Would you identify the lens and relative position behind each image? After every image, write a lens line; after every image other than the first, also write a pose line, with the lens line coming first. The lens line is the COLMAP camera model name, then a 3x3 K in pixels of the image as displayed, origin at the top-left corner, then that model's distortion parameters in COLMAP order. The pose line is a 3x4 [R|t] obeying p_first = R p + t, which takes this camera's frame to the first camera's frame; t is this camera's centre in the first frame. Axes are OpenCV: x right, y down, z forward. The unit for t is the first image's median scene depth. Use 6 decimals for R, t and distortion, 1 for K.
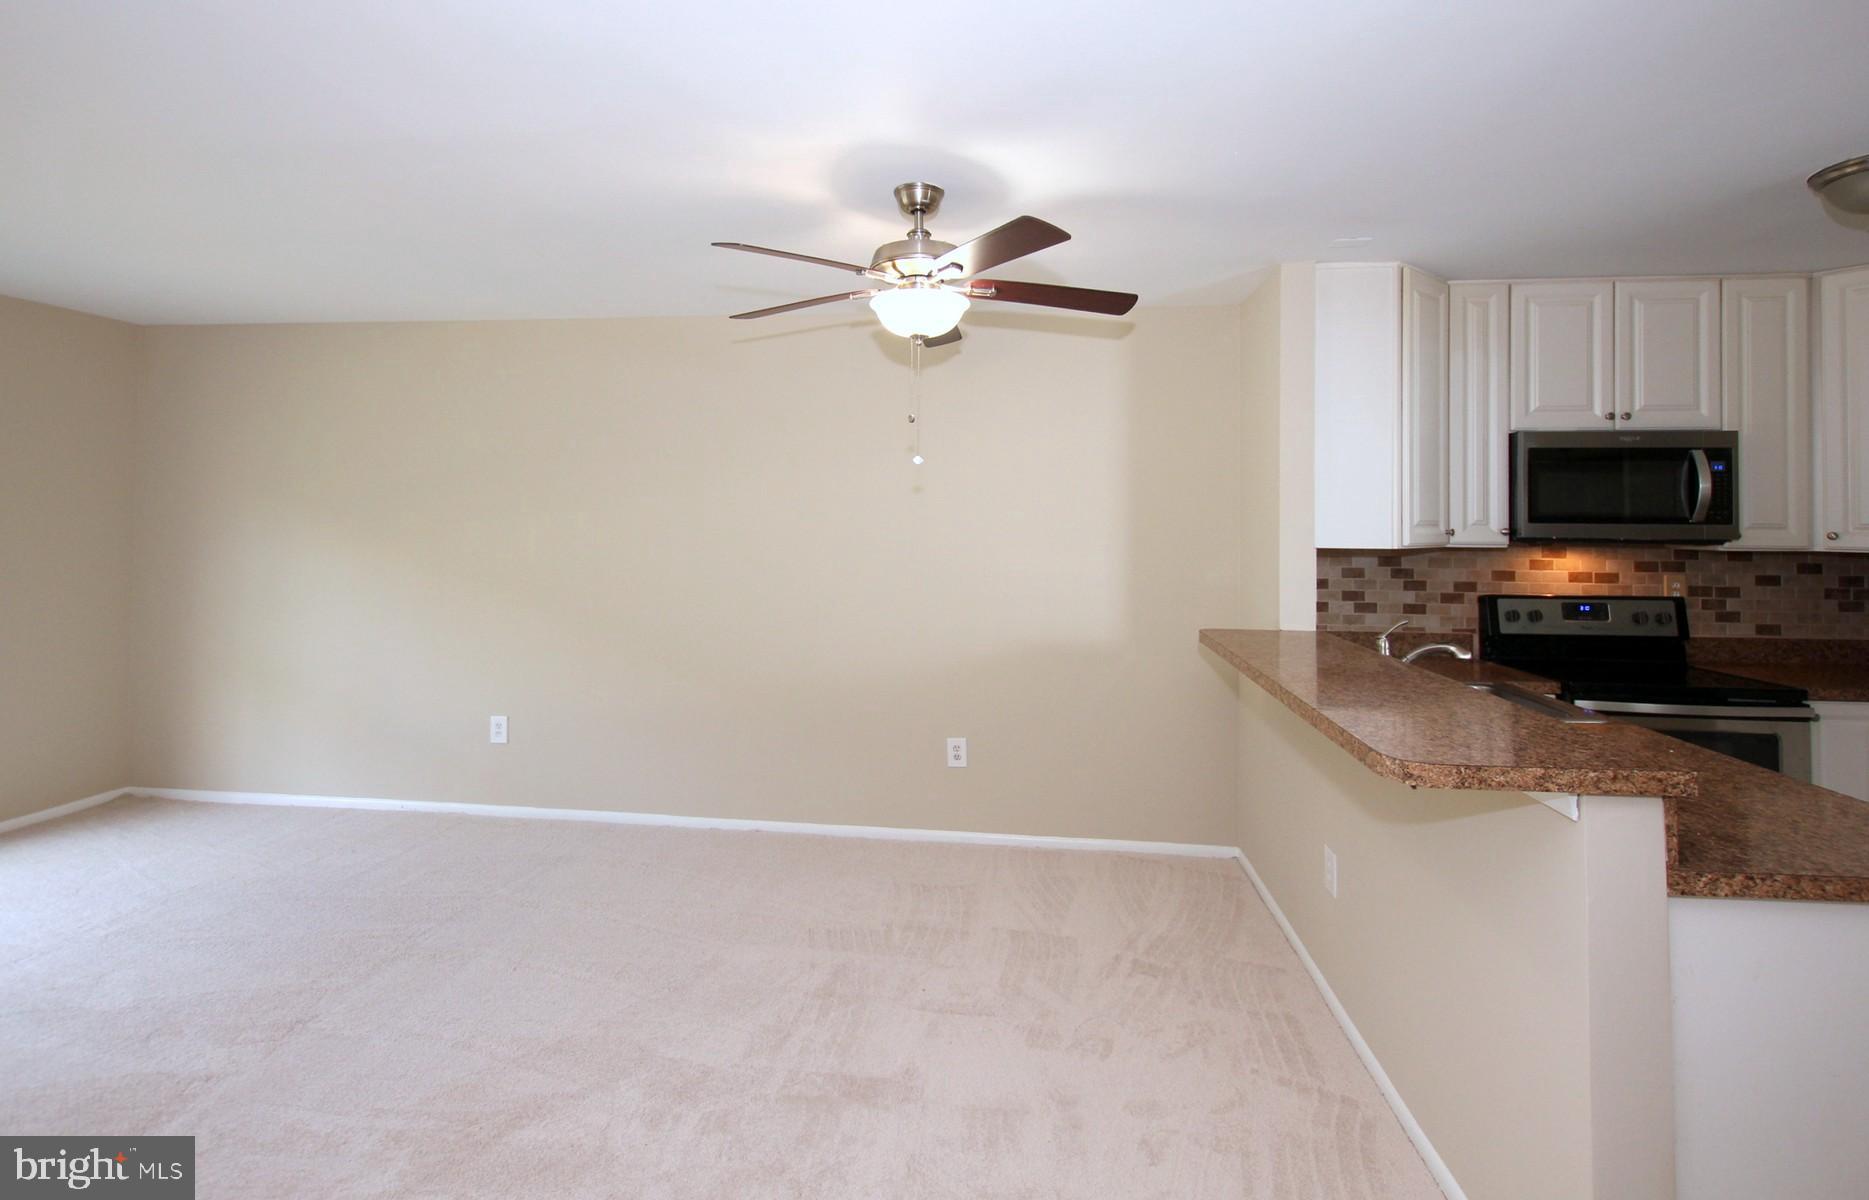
lens RADIAL K [[868.3, 0, 924.7], [0, 868.3, 511.1], [0, 0, 1]] dist [0.004673, -0.002634]
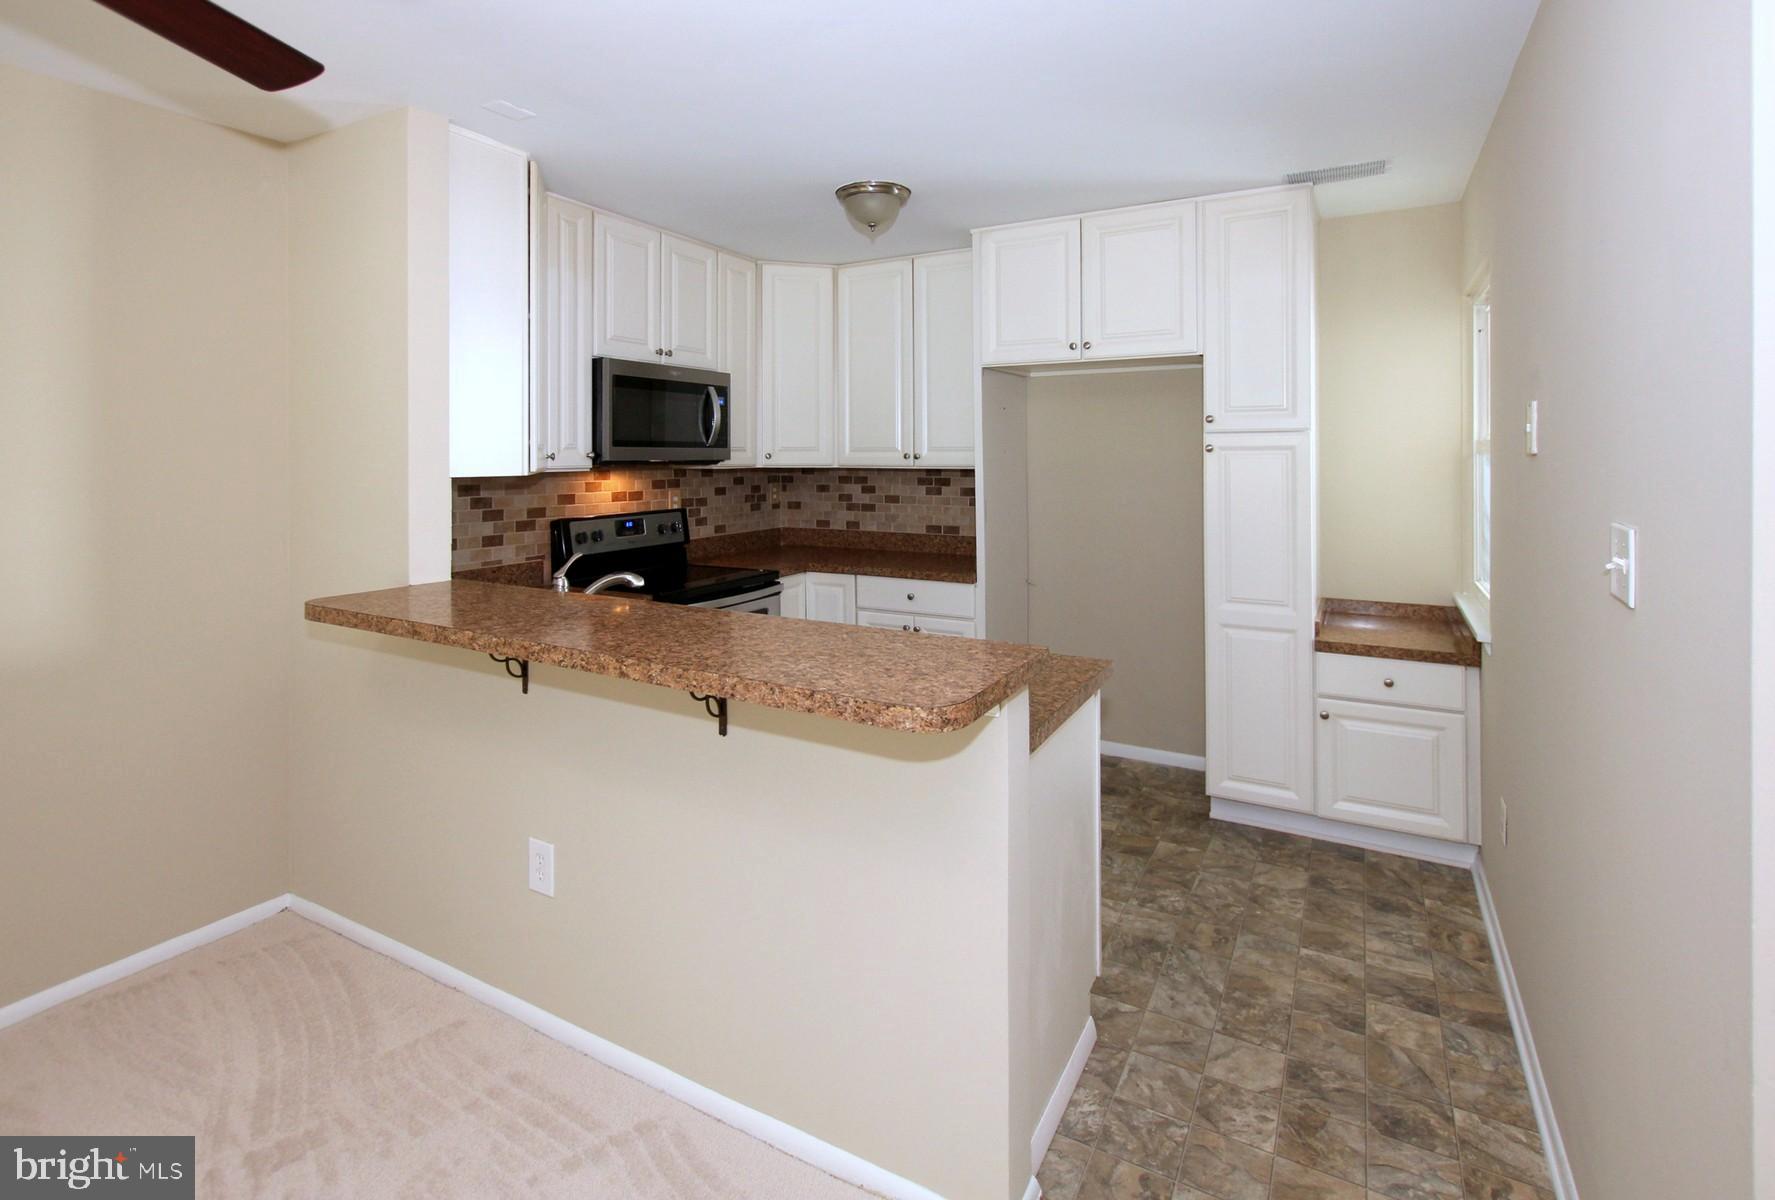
lens RADIAL K [[847.2, 0, 882.0], [0, 847.2, 452.8], [0, 0, 1]] dist [-0.000637, 0.000751]
pose [[0.379952, -0.006209, 0.924985, -0.113930], [-0.009031, 0.999905, 0.010421, 0.006865], [-0.924962, -0.012313, 0.379860, 0.299061]]
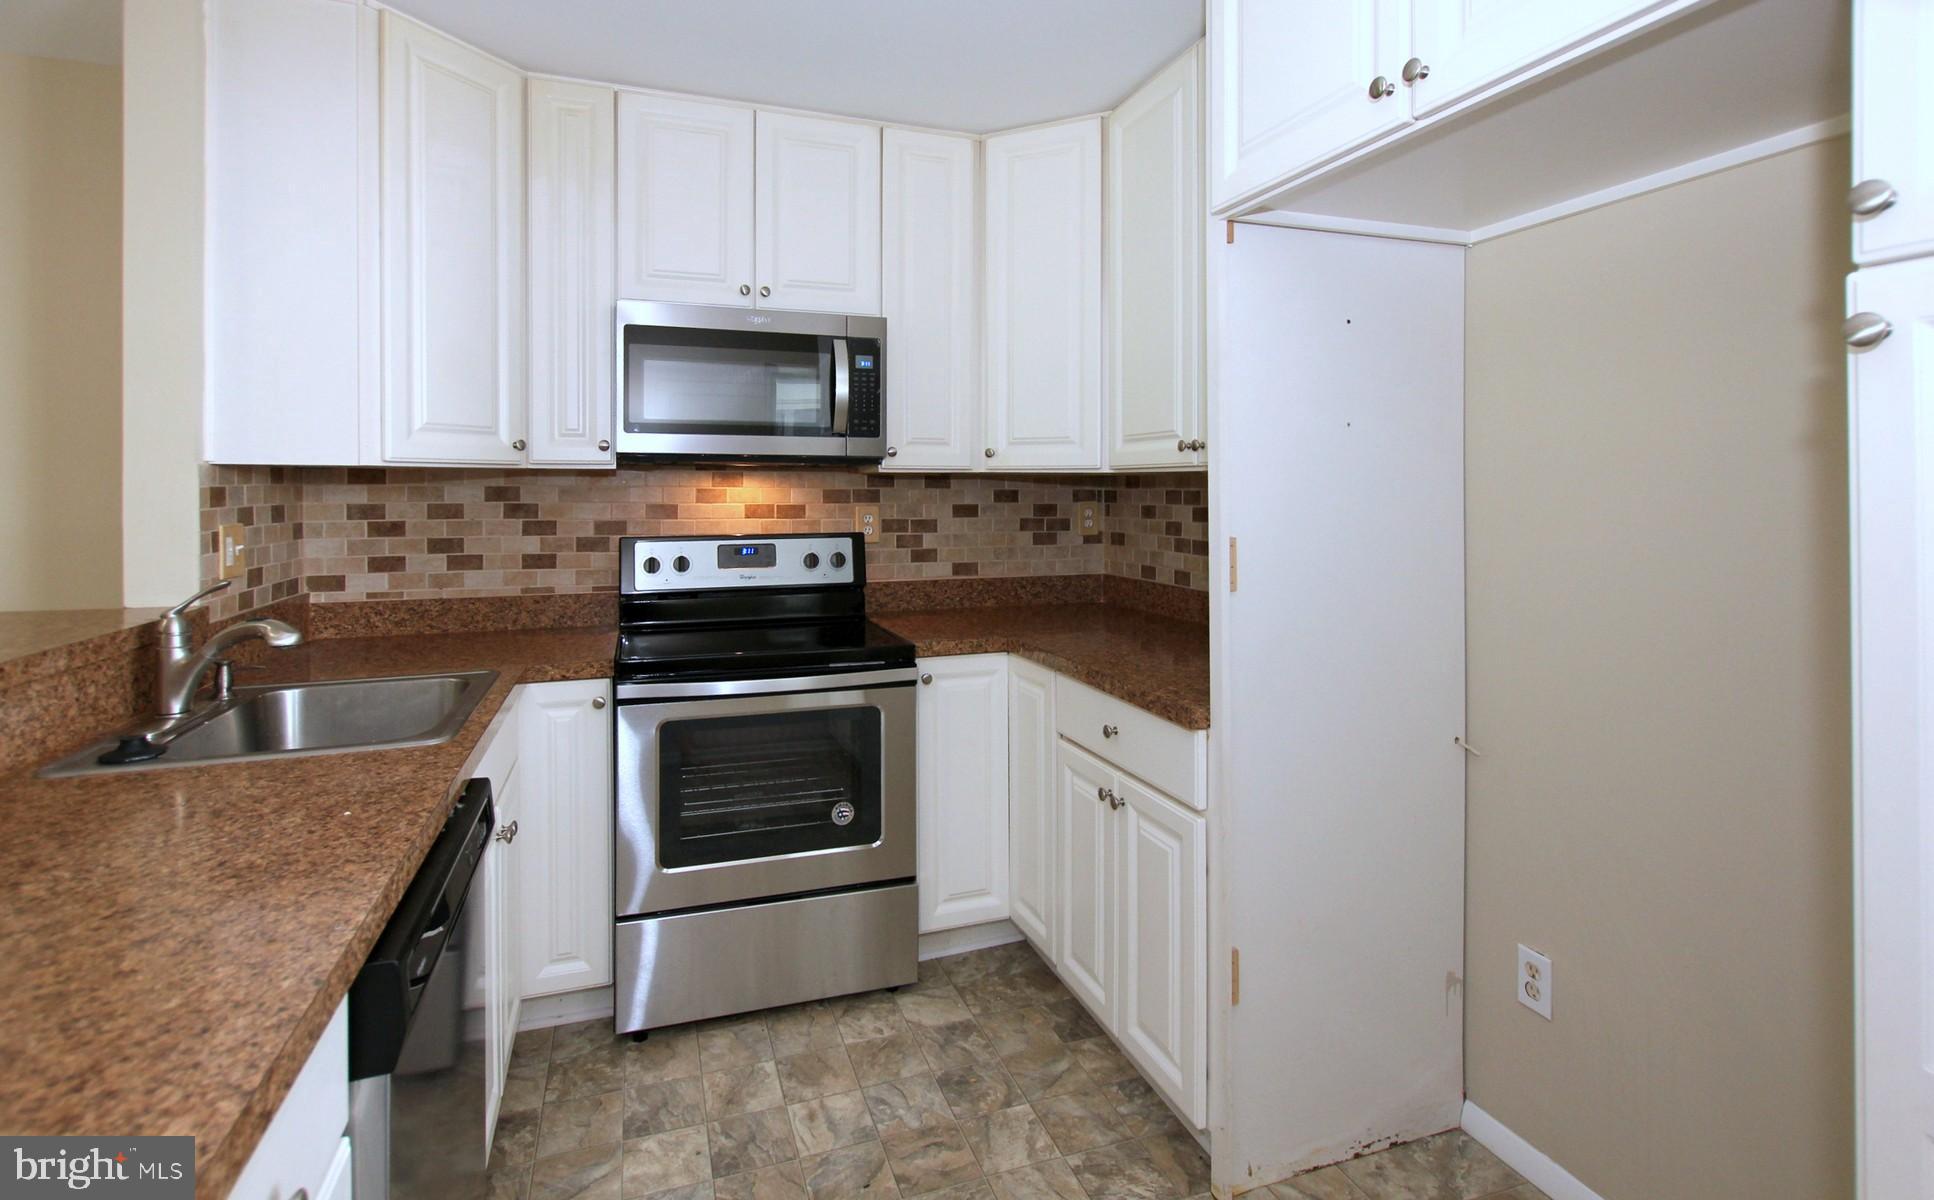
lens RADIAL K [[907.2, 0, 937.6], [0, 907.2, 489.3], [0, 0, 1]] dist [0.004039, 0.002556]
pose [[0.901774, -0.006536, 0.432159, 0.571597], [-0.002139, 0.999806, 0.019585, 0.042267], [-0.432203, -0.018586, 0.901585, 0.218811]]
